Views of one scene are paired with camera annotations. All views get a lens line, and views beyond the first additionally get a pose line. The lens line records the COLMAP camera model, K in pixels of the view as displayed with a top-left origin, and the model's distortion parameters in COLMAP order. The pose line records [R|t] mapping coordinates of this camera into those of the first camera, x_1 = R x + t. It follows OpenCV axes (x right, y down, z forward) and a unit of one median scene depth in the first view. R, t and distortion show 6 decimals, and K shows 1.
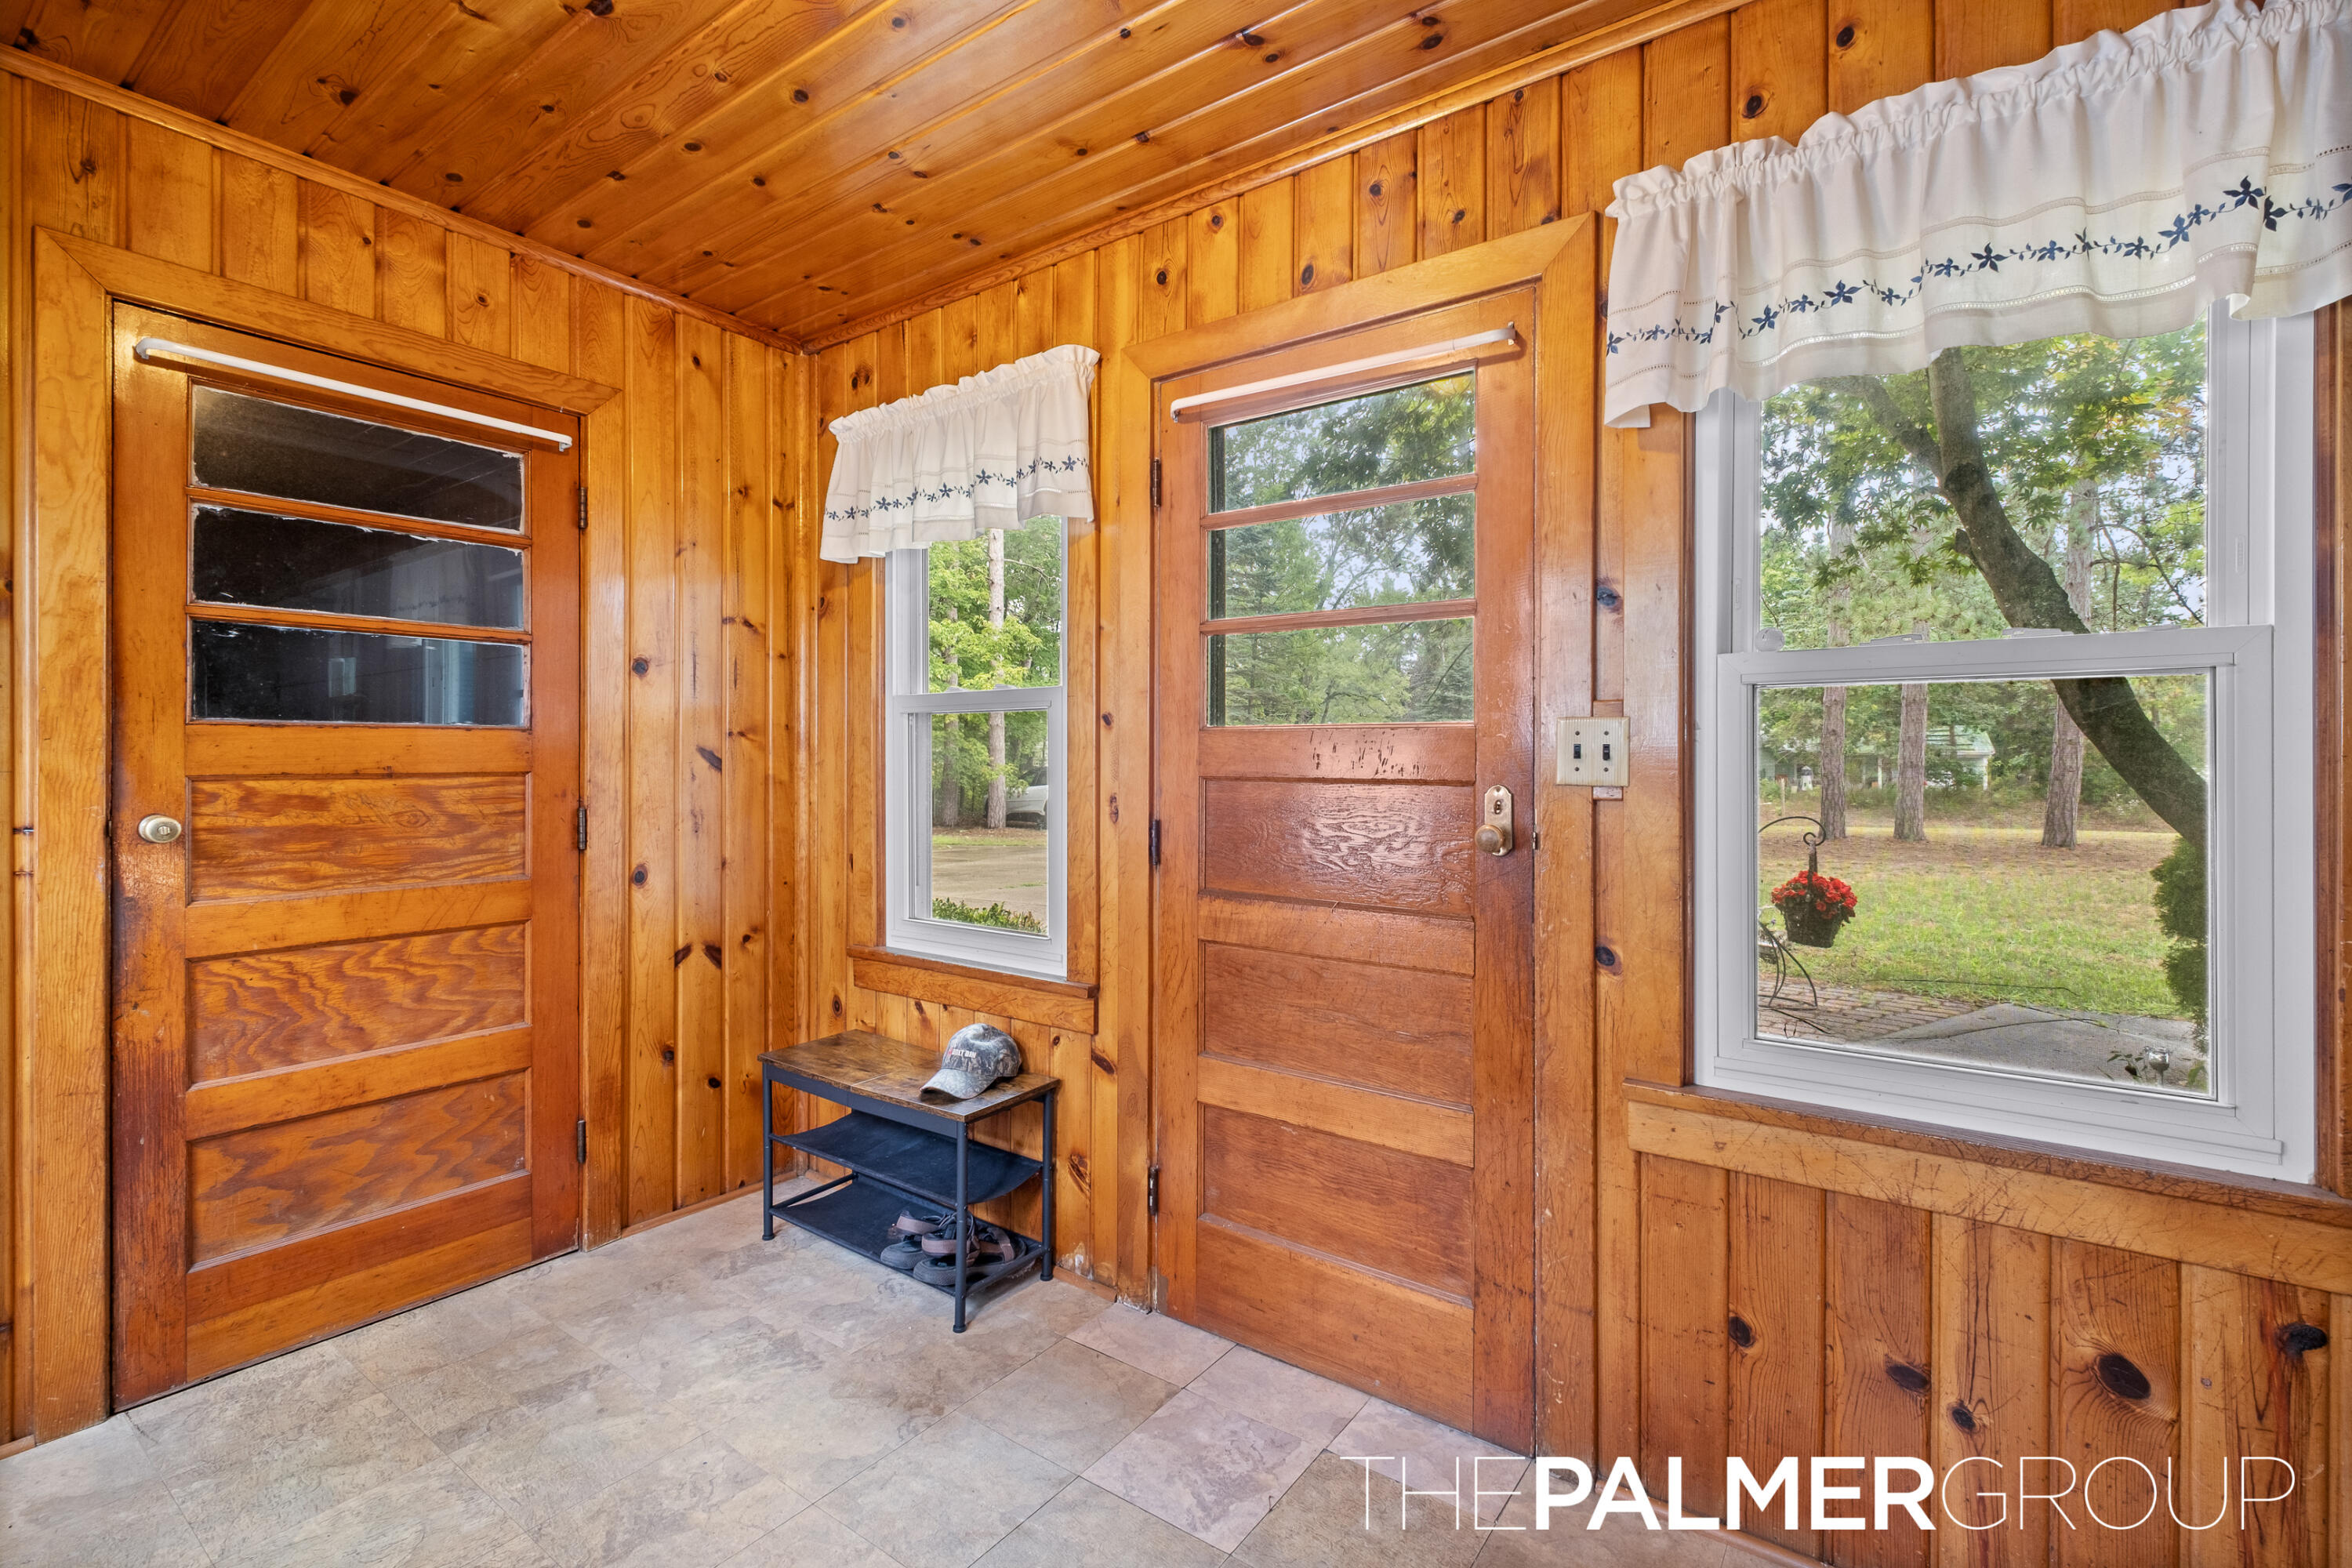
lens RADIAL K [[1045.3, 0, 1176.0], [0, 1045.3, 784.0], [0, 0, 1]] dist [-0.029578, -0.009199]
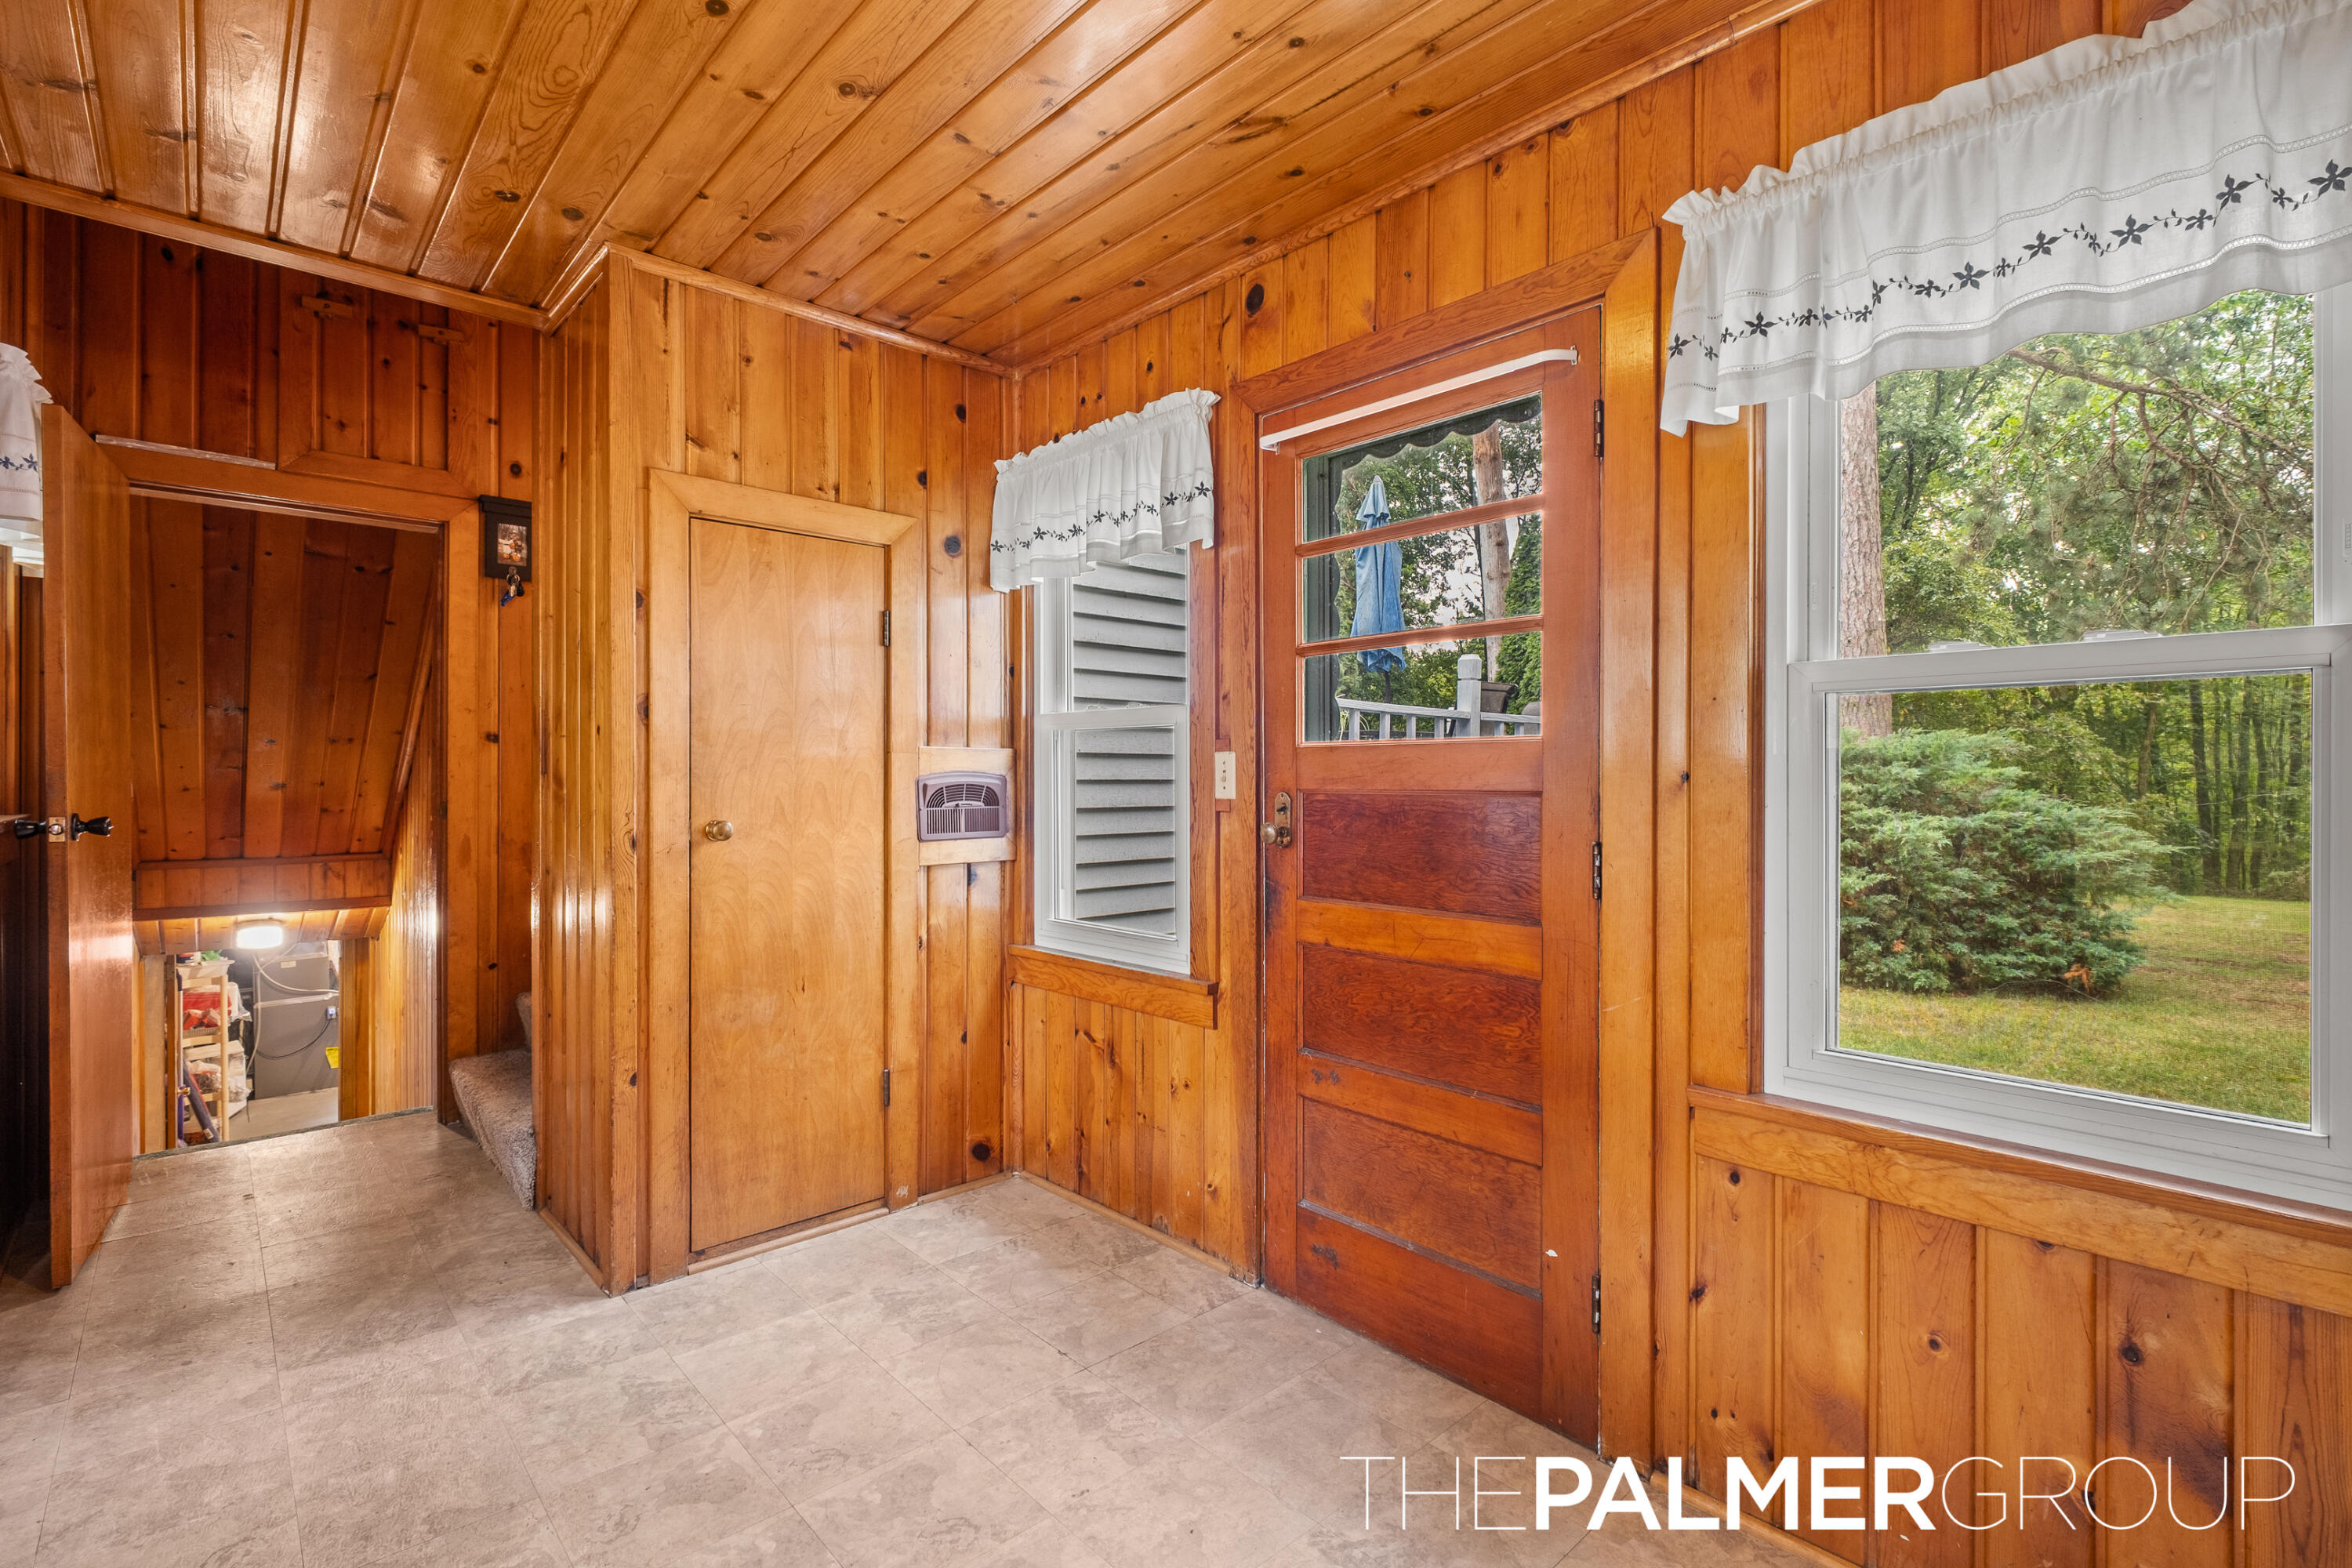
lens RADIAL K [[1075.6, 0, 1176.0], [0, 1075.6, 784.0], [0, 0, 1]] dist [-0.035805, 0.000233]
pose [[0.977654, -0.008706, -0.210038, 0.167754], [0.006440, 0.999913, -0.011472, 0.002209], [0.210120, 0.009863, 0.977626, -0.122985]]
